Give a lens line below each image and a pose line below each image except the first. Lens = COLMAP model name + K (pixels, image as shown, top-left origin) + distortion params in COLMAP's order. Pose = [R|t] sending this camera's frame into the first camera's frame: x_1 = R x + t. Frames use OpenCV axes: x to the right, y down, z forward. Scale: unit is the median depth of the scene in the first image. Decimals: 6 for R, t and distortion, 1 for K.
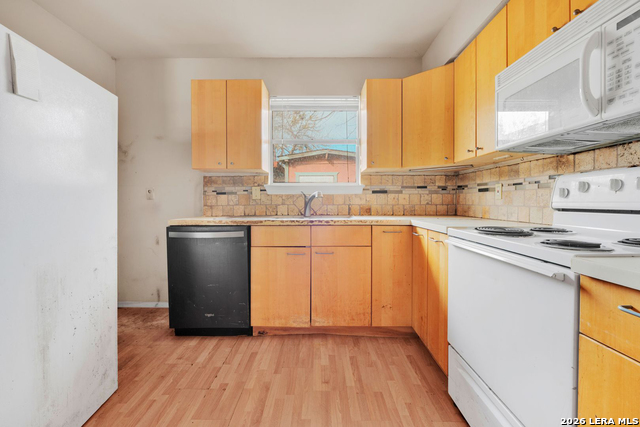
lens RADIAL K [[283.9, 0, 317.5], [0, 283.9, 202.1], [0, 0, 1]] dist [-0.003602, -0.000194]
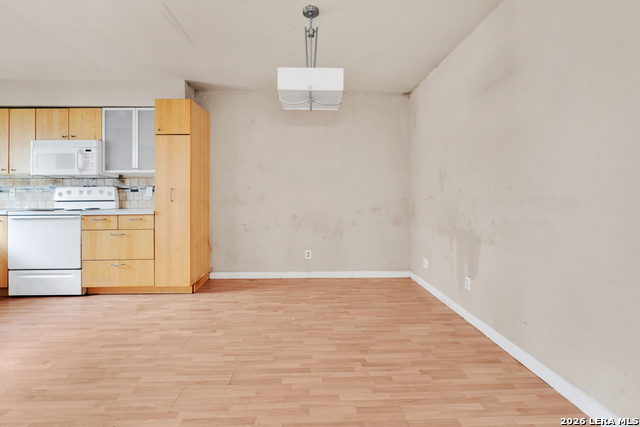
lens RADIAL K [[283.9, 0, 313.6], [0, 283.9, 199.5], [0, 0, 1]] dist [-0.003602, -0.000194]
pose [[-0.038104, -0.003356, 0.999268, -1.668971], [0.012839, 0.999910, 0.003848, 0.029873], [-0.999191, 0.012976, -0.038057, -1.112773]]
